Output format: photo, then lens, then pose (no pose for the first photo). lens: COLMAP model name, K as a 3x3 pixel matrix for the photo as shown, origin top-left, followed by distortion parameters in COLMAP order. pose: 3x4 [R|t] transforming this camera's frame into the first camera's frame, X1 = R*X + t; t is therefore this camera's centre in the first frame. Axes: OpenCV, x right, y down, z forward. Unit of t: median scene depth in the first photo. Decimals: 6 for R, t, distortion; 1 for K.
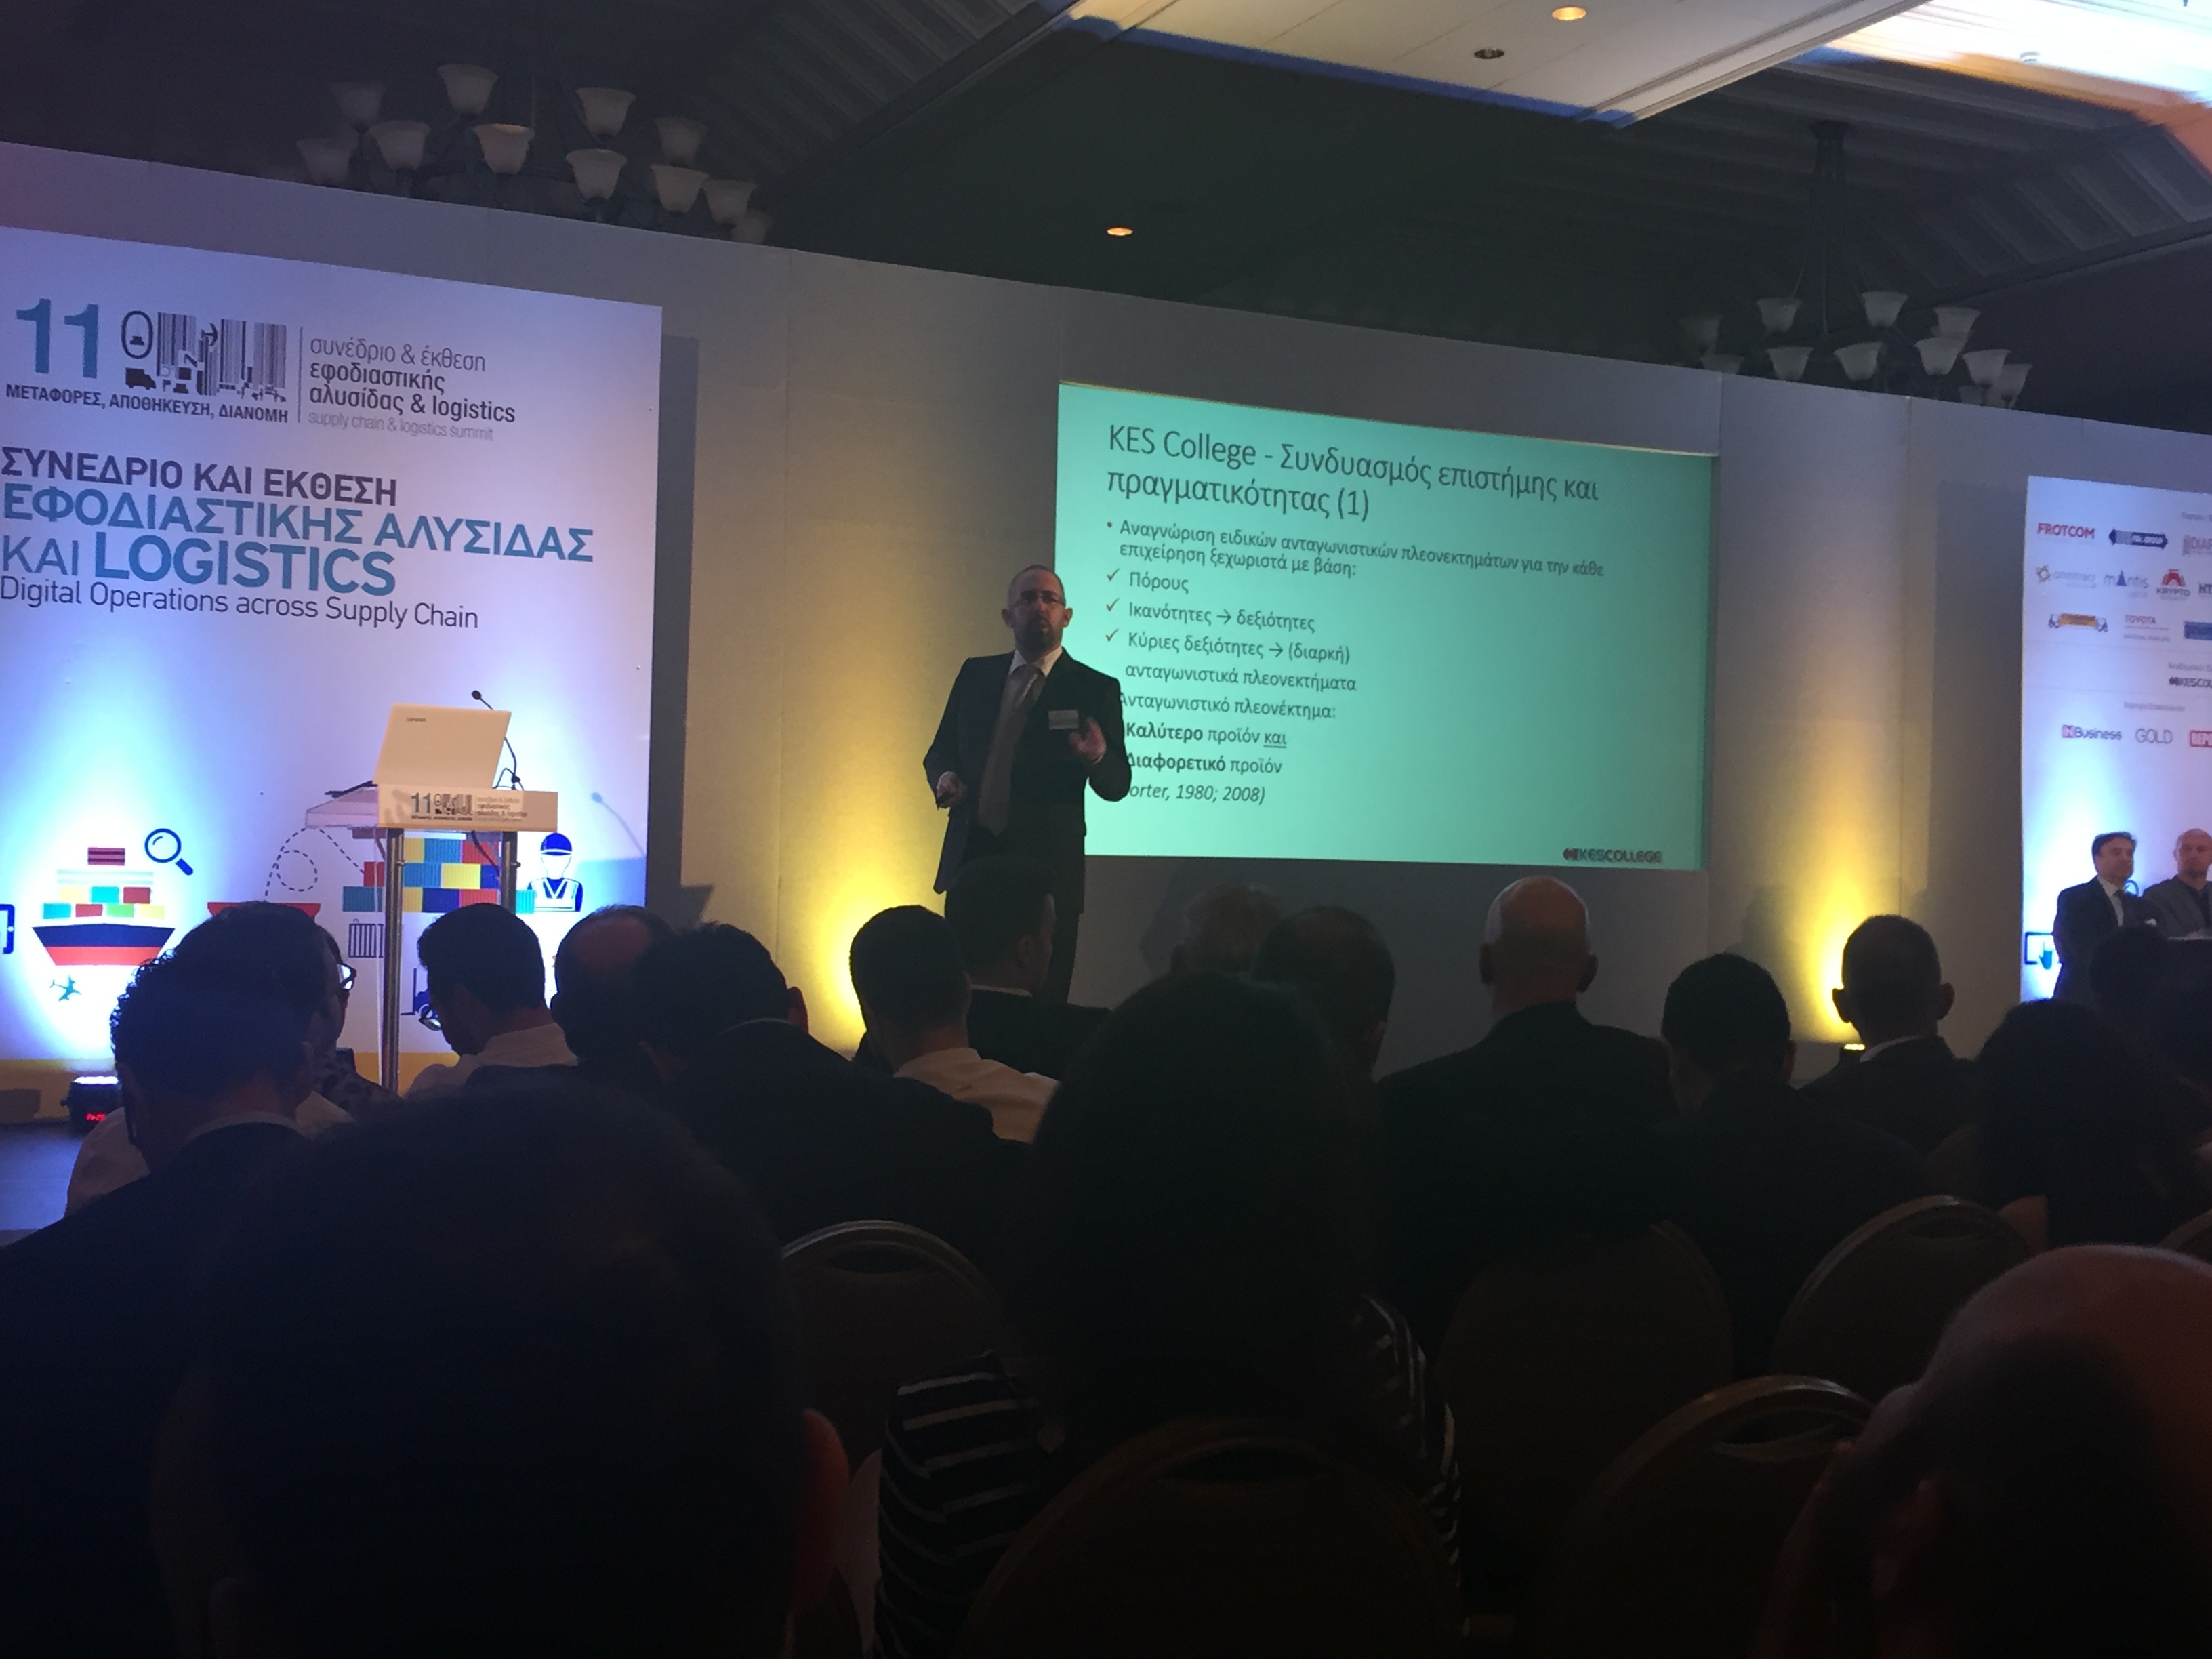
lens RADIAL K [[2573.9, 0, 1098.1], [0, 2573.9, 836.2], [0, 0, 1]] dist [0.057767, 0.000000]
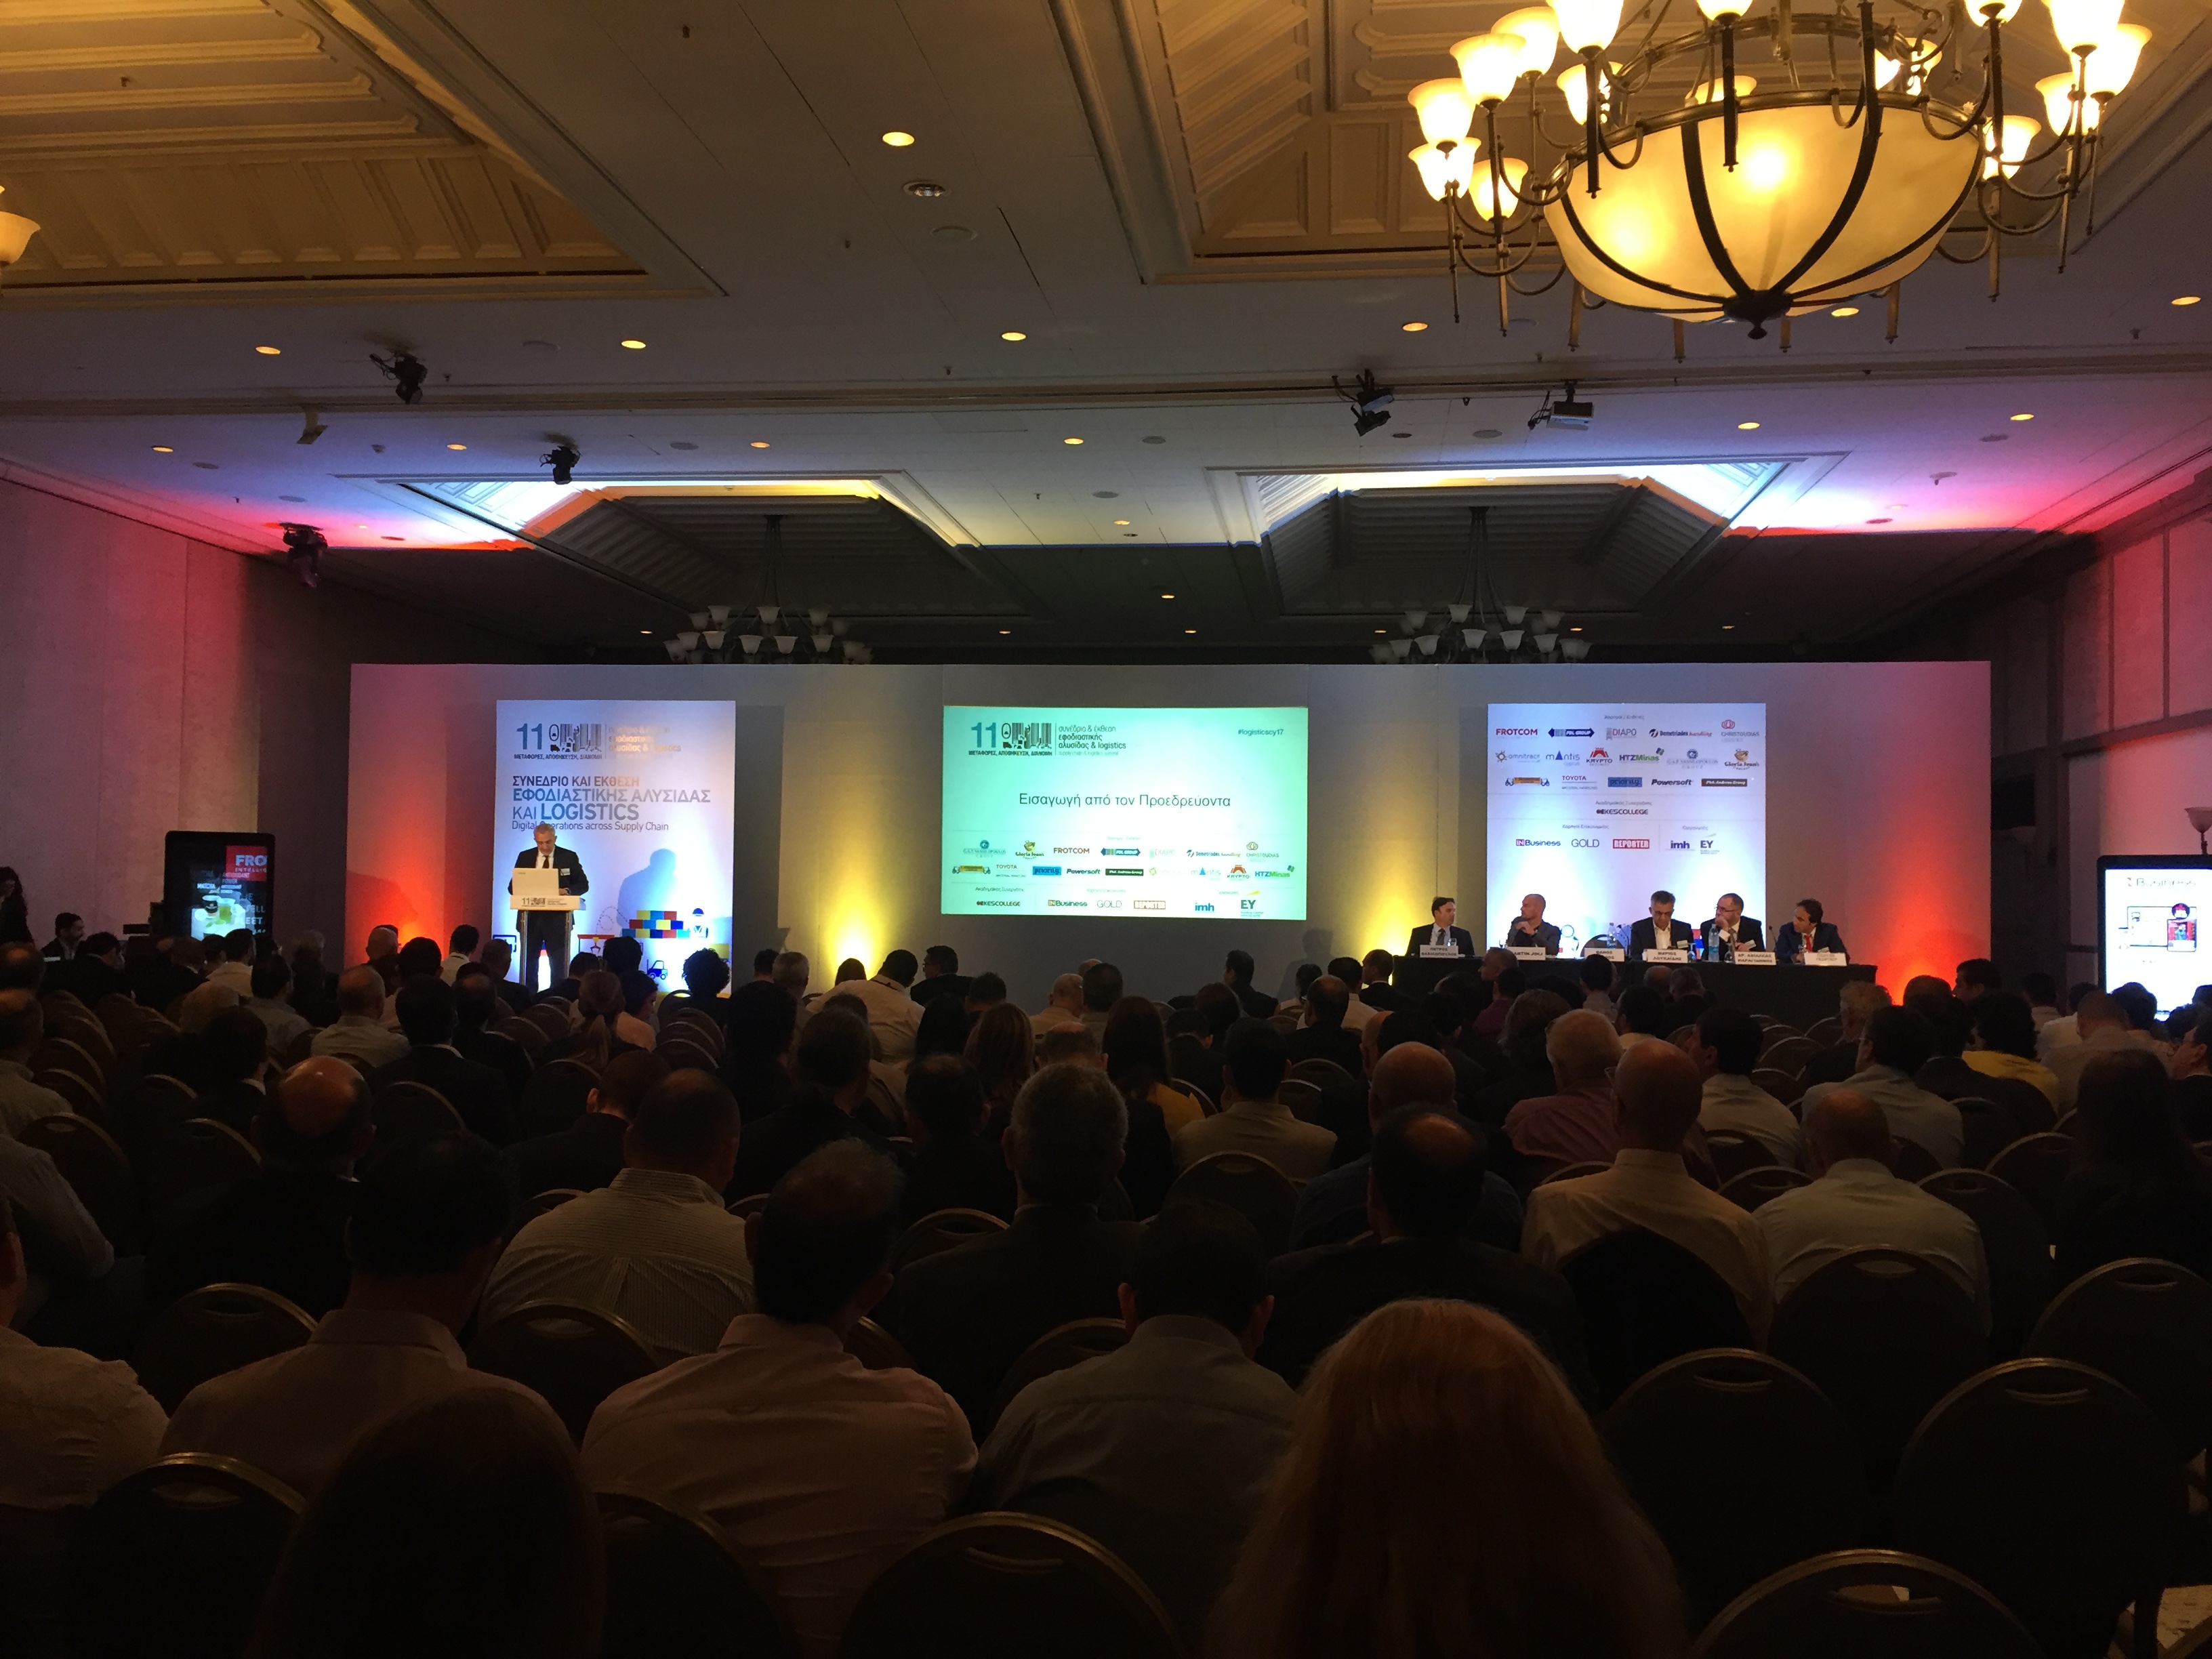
lens RADIAL K [[1896.5, 0, 1093.8], [0, 1896.5, 863.8], [0, 0, 1]] dist [0.091072, -0.129855]
pose [[0.831073, -0.021272, -0.555757, 1.223443], [0.010161, 0.999682, -0.023069, 0.002928], [0.556071, 0.013525, 0.831025, -0.380932]]
